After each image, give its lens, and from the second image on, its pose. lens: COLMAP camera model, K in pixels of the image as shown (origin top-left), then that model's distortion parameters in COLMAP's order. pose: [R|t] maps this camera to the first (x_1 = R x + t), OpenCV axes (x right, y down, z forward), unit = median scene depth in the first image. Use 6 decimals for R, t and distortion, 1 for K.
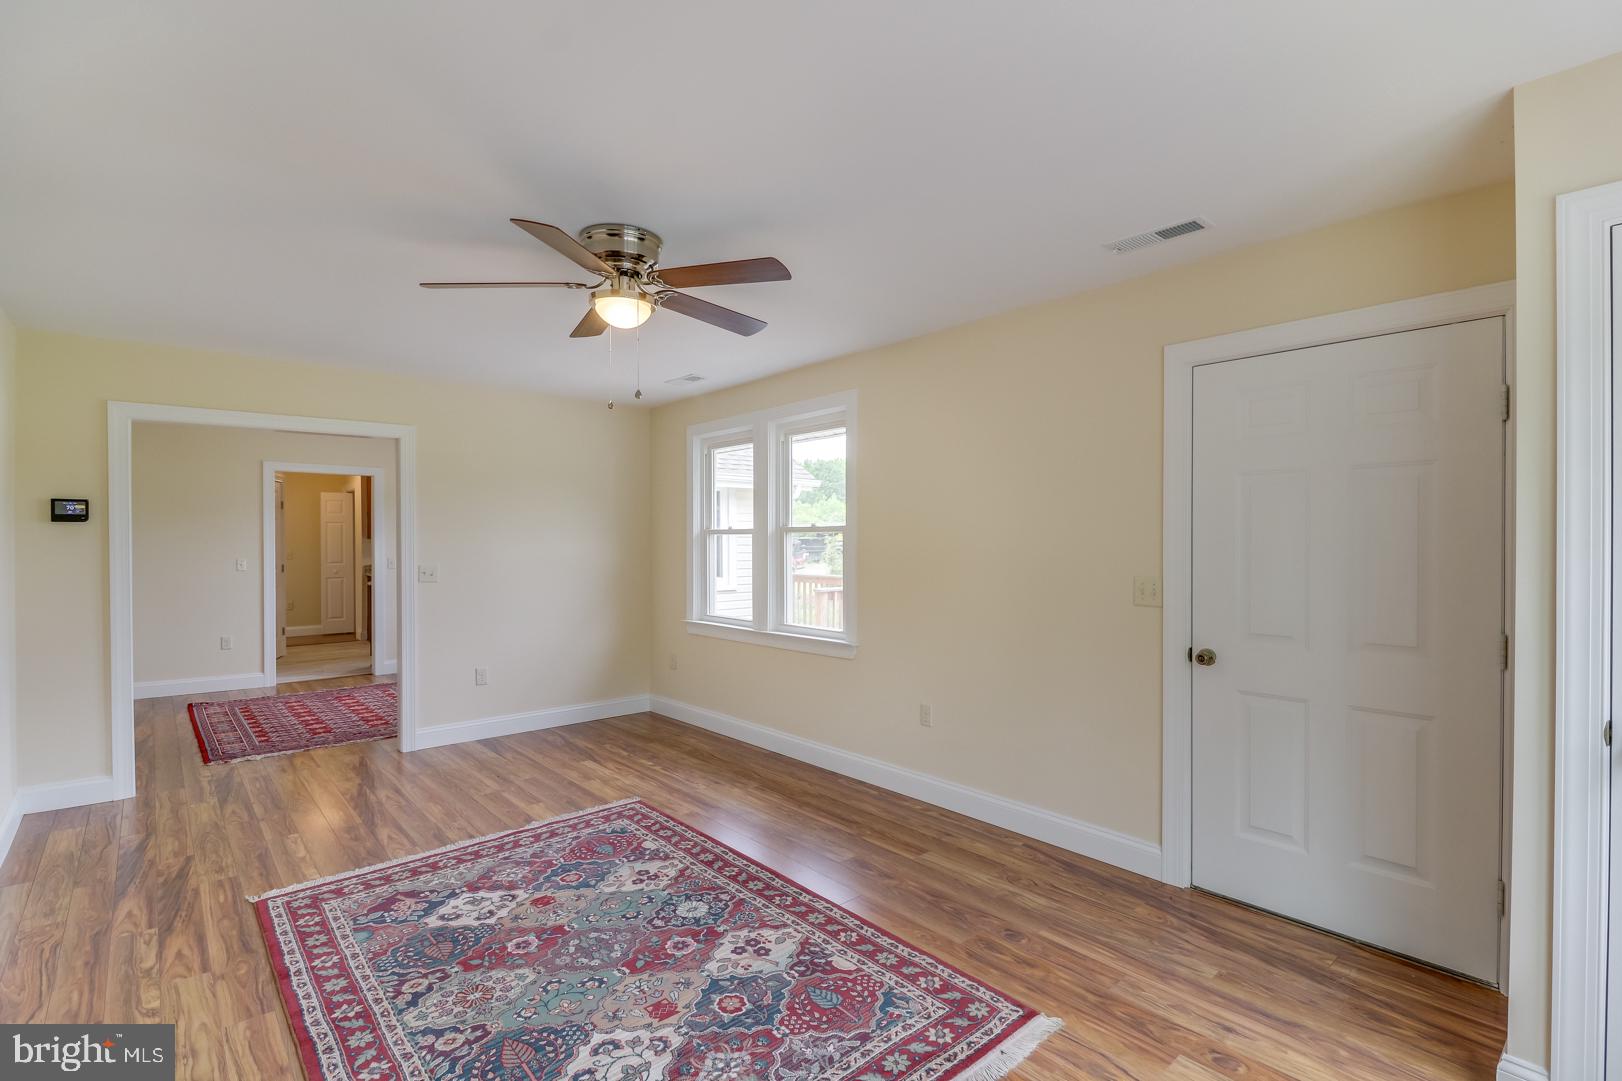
lens RADIAL K [[761.1, 0, 837.6], [0, 761.1, 543.4], [0, 0, 1]] dist [0.015567, -0.022105]
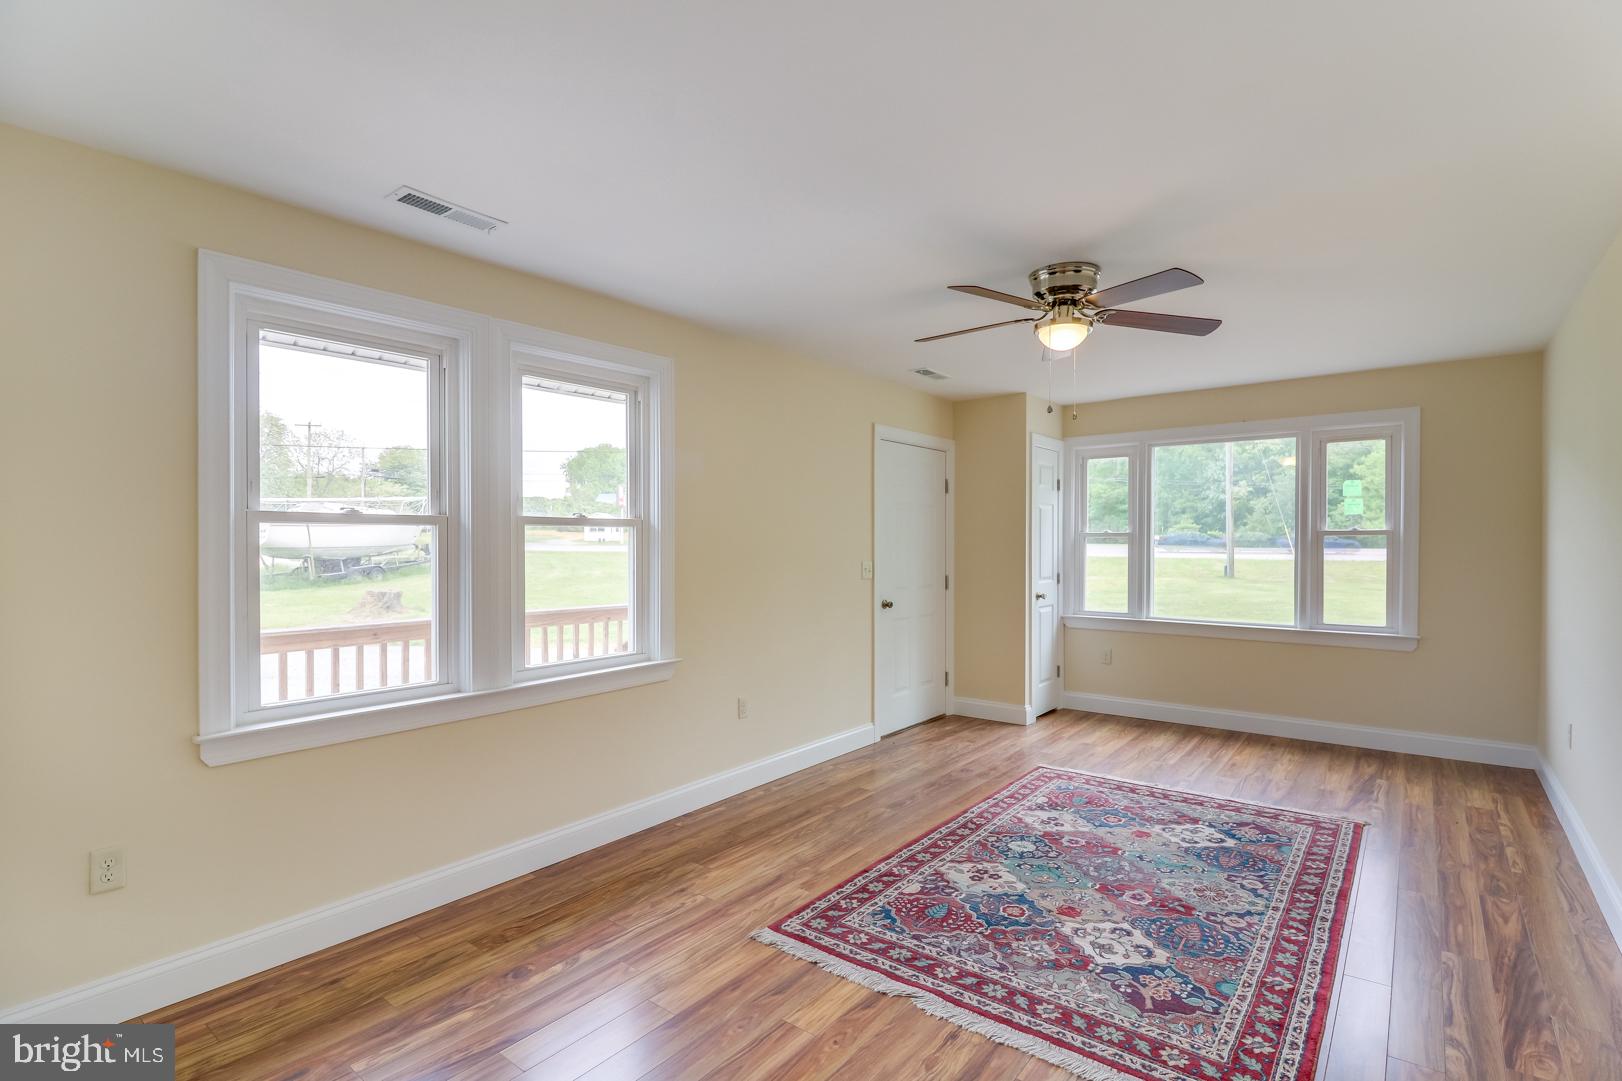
lens RADIAL K [[761.1, 0, 837.6], [0, 761.1, 543.4], [0, 0, 1]] dist [0.015567, -0.022105]
pose [[-0.186321, -0.003958, 0.982481, -1.247058], [0.001608, 0.999989, 0.004333, -0.007252], [-0.982488, 0.002387, -0.186313, 1.423672]]
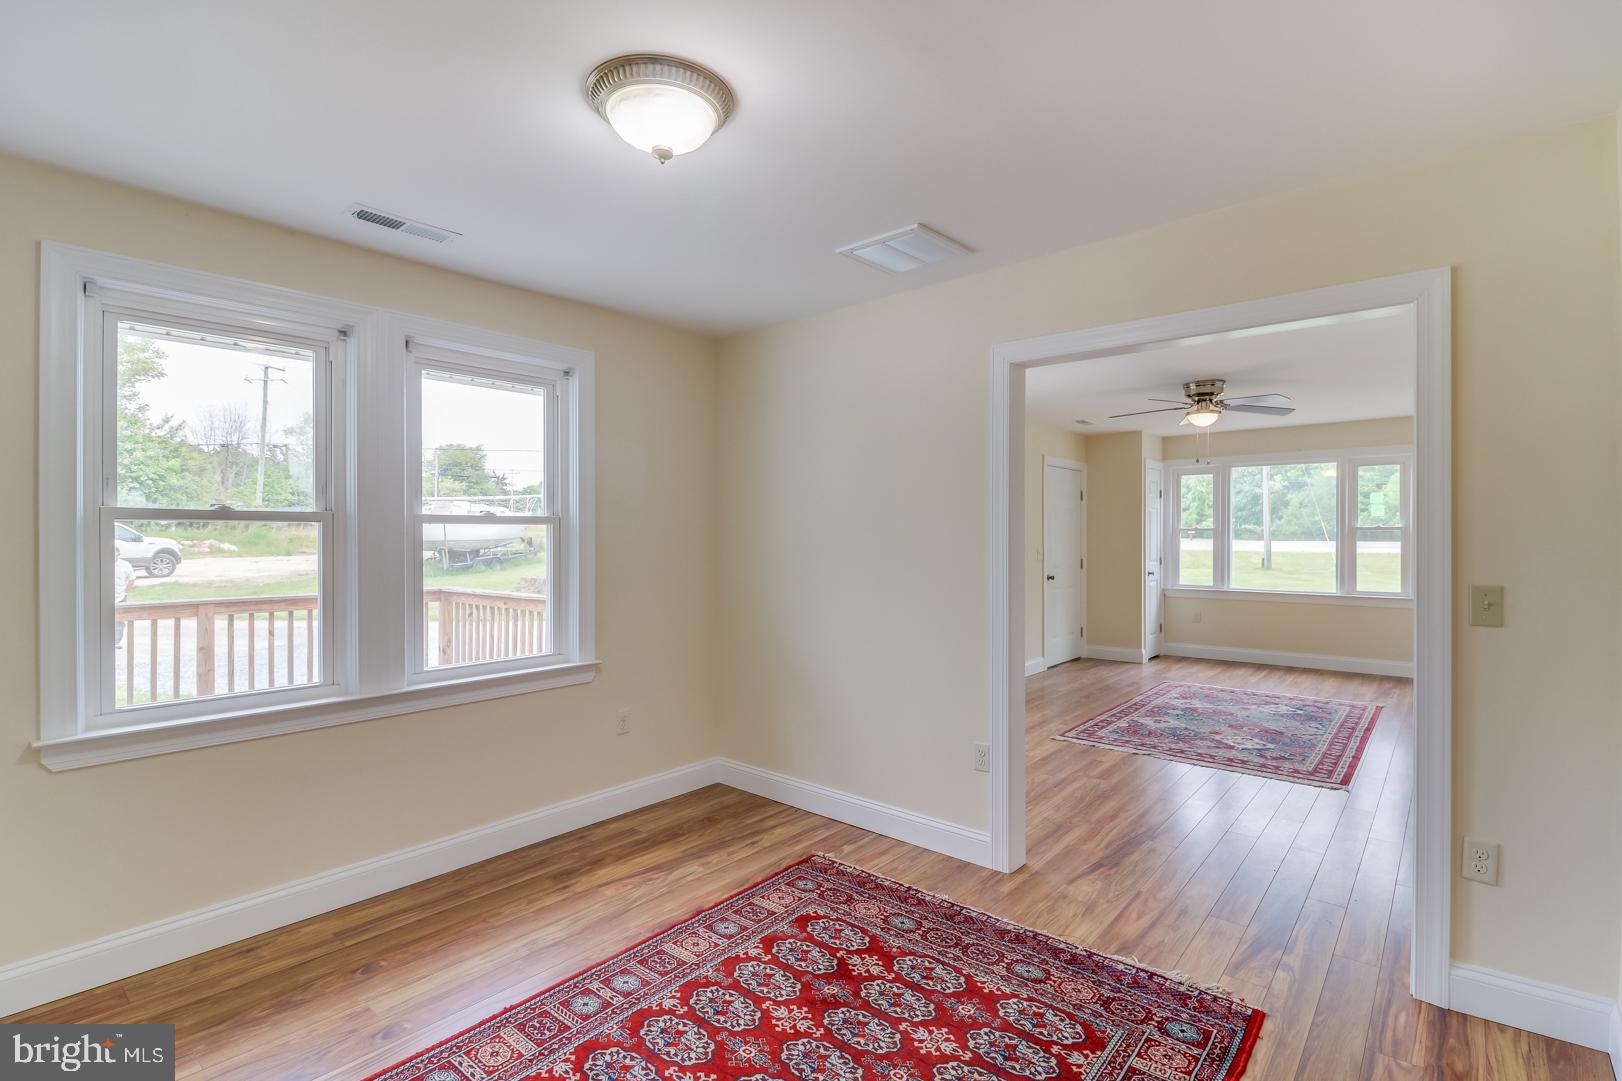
lens RADIAL K [[761.1, 0, 837.6], [0, 761.1, 543.4], [0, 0, 1]] dist [0.015567, -0.022105]
pose [[-0.154144, -0.011965, 0.987976, -1.960349], [0.002800, 0.999917, 0.012546, -0.004619], [-0.988044, 0.004700, -0.154098, 2.088982]]
